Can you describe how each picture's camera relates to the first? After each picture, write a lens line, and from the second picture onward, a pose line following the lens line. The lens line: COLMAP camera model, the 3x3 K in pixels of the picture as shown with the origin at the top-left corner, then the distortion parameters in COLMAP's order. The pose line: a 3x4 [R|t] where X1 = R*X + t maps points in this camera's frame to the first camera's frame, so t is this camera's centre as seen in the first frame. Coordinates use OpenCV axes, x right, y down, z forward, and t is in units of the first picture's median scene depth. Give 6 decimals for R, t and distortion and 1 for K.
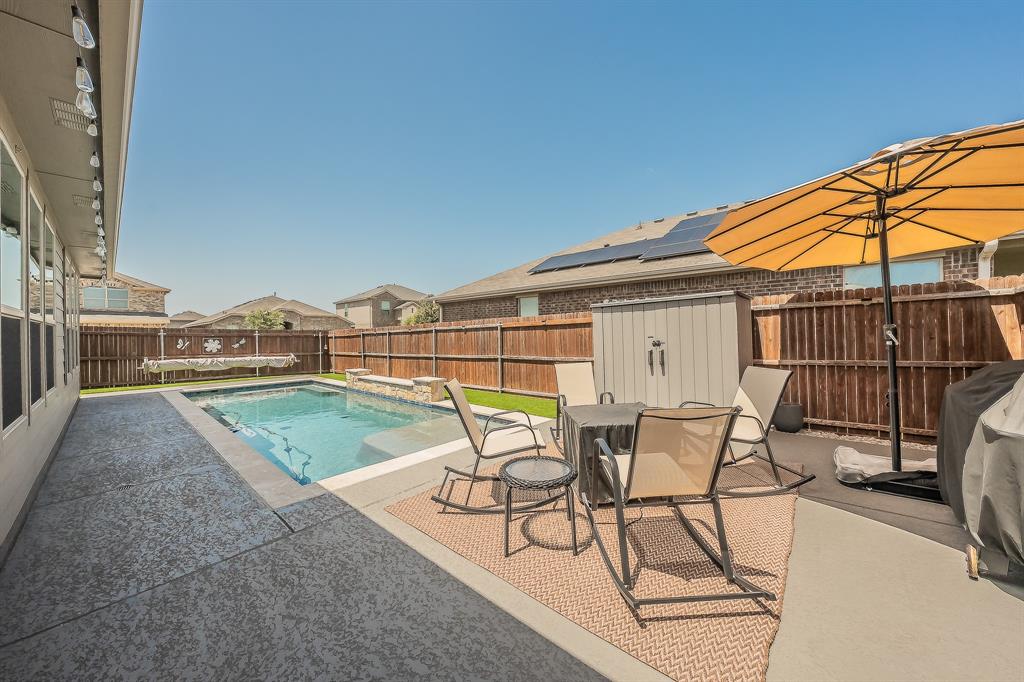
lens RADIAL K [[353.0, 0, 514.0], [0, 353.0, 336.2], [0, 0, 1]] dist [-0.001764, 0.000212]
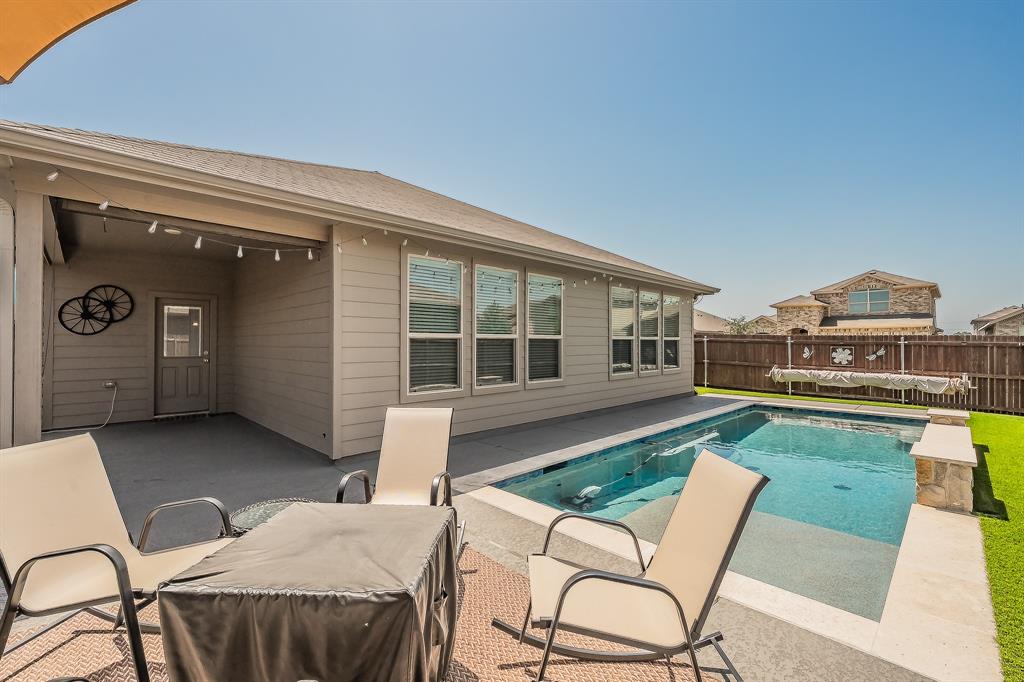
lens RADIAL K [[444.8, 0, 518.6], [0, 444.8, 332.6], [0, 0, 1]] dist [-0.000113, 0.001209]
pose [[-0.059577, -0.012977, -0.998139, 0.305158], [-0.004247, 0.999910, -0.012747, -0.016045], [0.998215, 0.003480, -0.059627, 0.446683]]
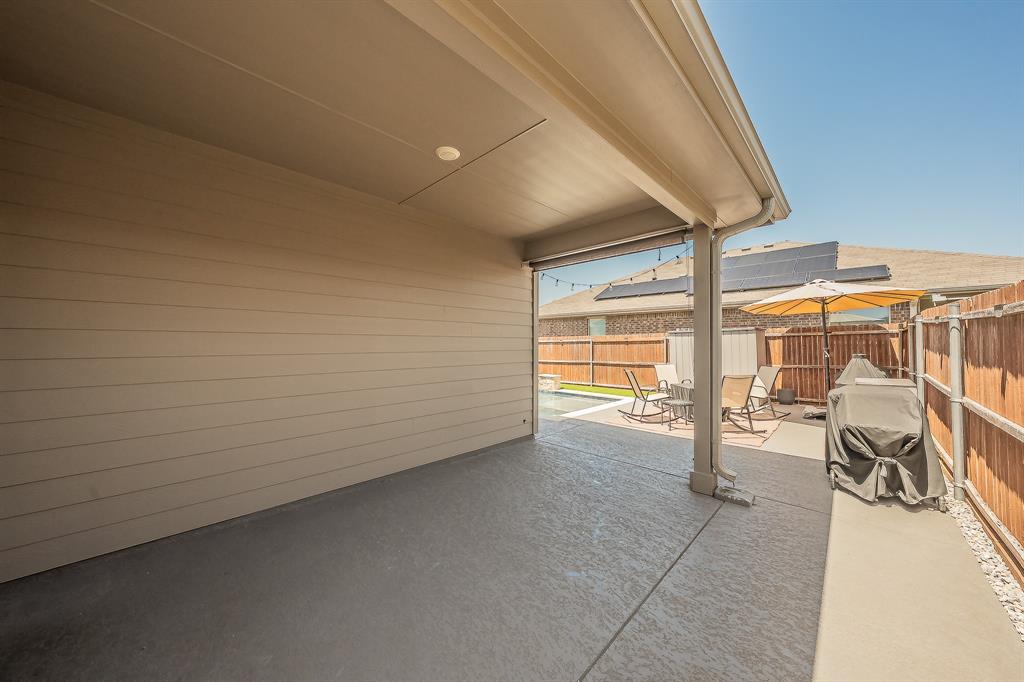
lens RADIAL K [[353.0, 0, 507.8], [0, 353.0, 336.6], [0, 0, 1]] dist [-0.001764, 0.000212]
pose [[0.998276, 0.013036, -0.057229, -0.306651], [-0.014386, 0.999626, -0.023239, -0.008089], [0.056905, 0.024022, 0.998091, -0.500787]]
